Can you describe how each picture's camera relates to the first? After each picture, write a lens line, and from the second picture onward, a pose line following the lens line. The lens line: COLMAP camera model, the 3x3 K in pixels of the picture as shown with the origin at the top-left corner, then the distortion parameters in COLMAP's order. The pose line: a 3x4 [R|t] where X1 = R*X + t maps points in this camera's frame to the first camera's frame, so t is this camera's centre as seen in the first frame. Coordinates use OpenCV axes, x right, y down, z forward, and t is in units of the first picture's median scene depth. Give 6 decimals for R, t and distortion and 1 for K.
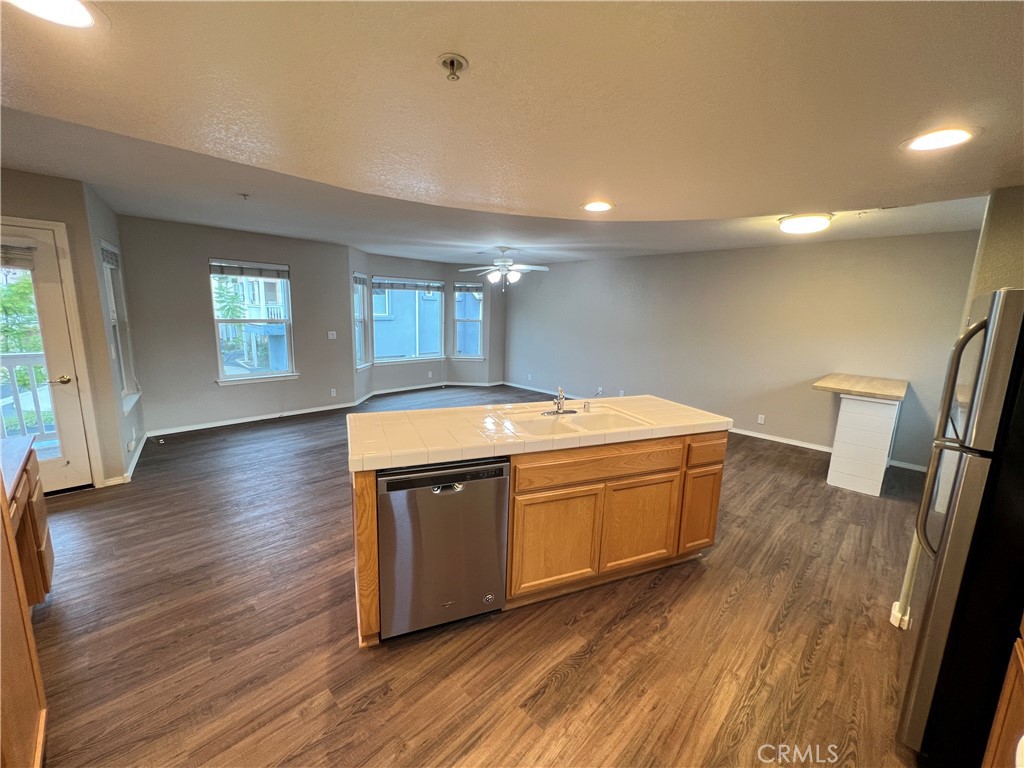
lens RADIAL K [[410.3, 0, 512.3], [0, 410.3, 383.6], [0, 0, 1]] dist [-0.001655, -0.000187]
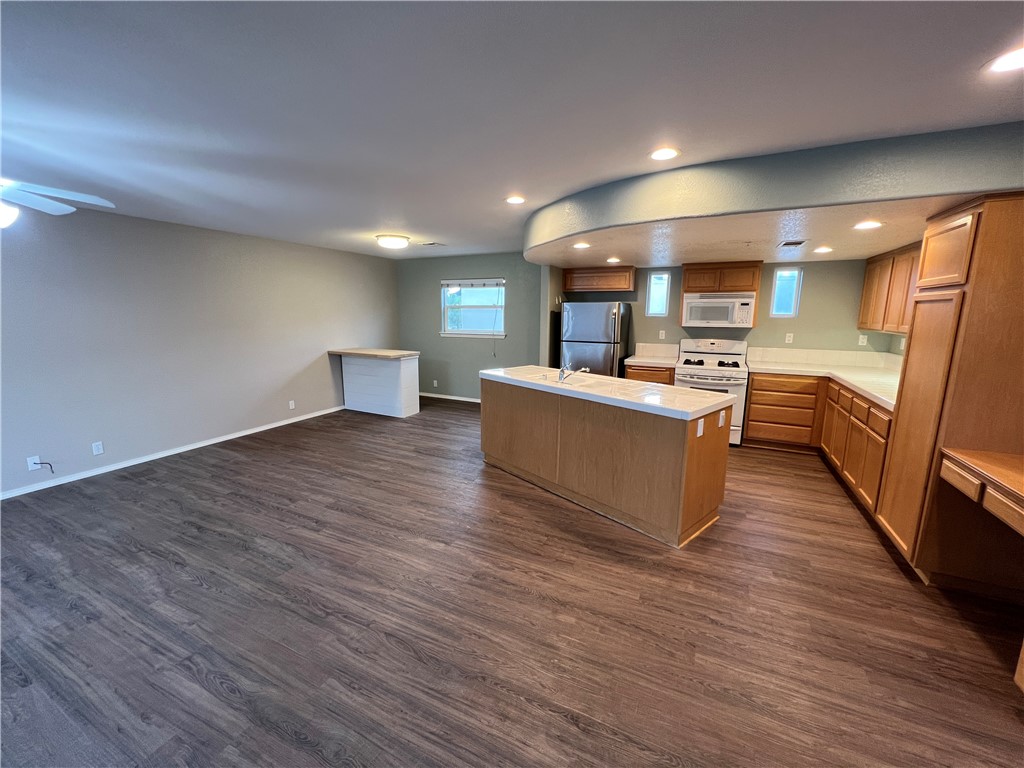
lens RADIAL K [[410.3, 0, 511.9], [0, 410.3, 380.7], [0, 0, 1]] dist [-0.001655, -0.000187]
pose [[-0.327546, -0.189441, 0.925649, -0.627641], [0.154496, 0.955769, 0.250275, -0.172700], [-0.932118, 0.224986, -0.283790, 0.876782]]
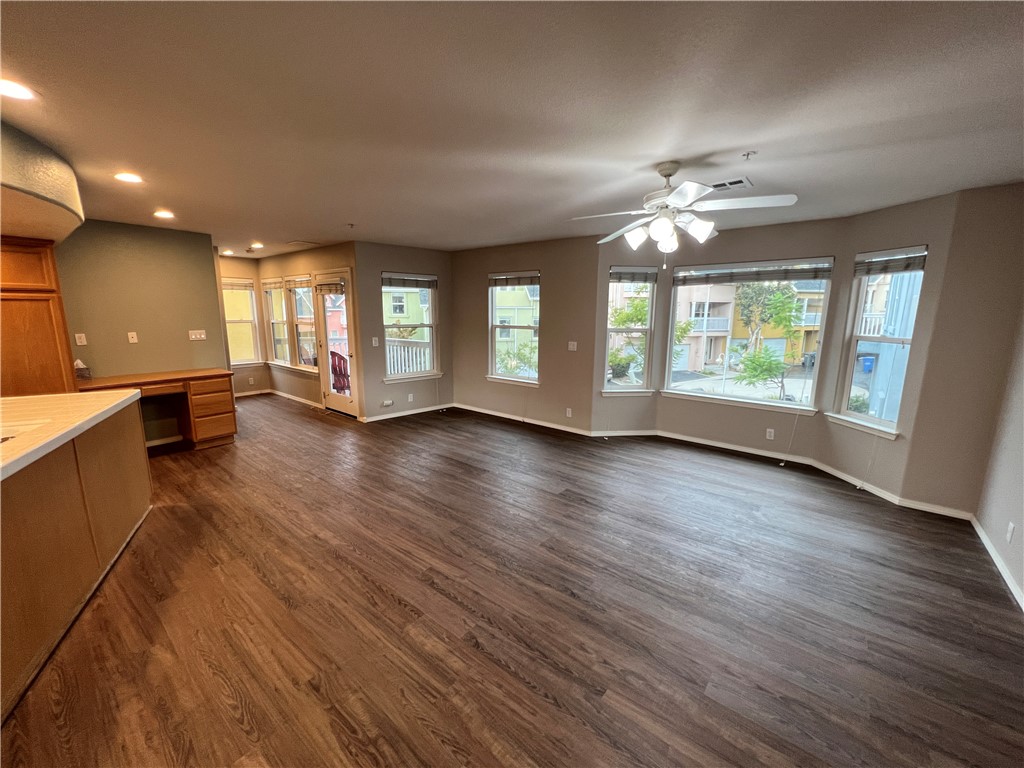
lens RADIAL K [[410.3, 0, 509.3], [0, 410.3, 384.0], [0, 0, 1]] dist [-0.001655, -0.000187]
pose [[0.095555, 0.147695, -0.984406, 0.514445], [-0.181404, 0.974955, 0.128668, -0.165885], [0.978755, 0.166281, 0.119955, 1.023135]]
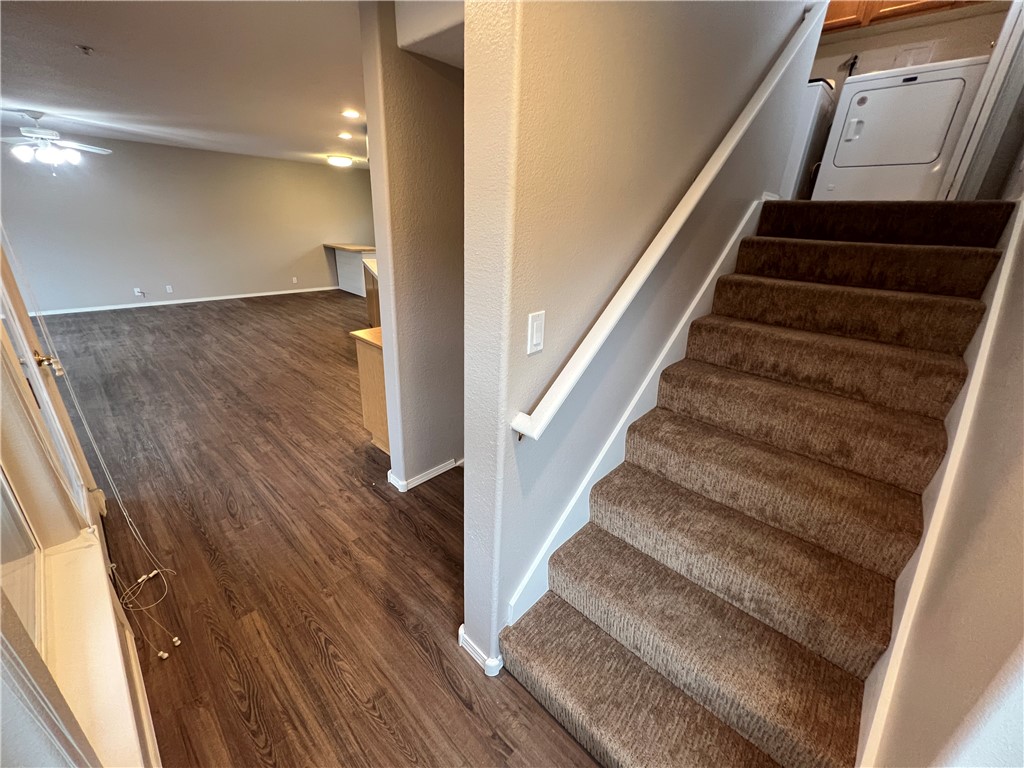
lens RADIAL K [[410.3, 0, 510.5], [0, 410.3, 382.7], [0, 0, 1]] dist [-0.001655, -0.000187]
pose [[-0.026462, -0.399258, 0.916457, -1.138112], [0.137182, 0.906654, 0.398948, -0.079237], [-0.990192, 0.136278, 0.030779, 0.231841]]
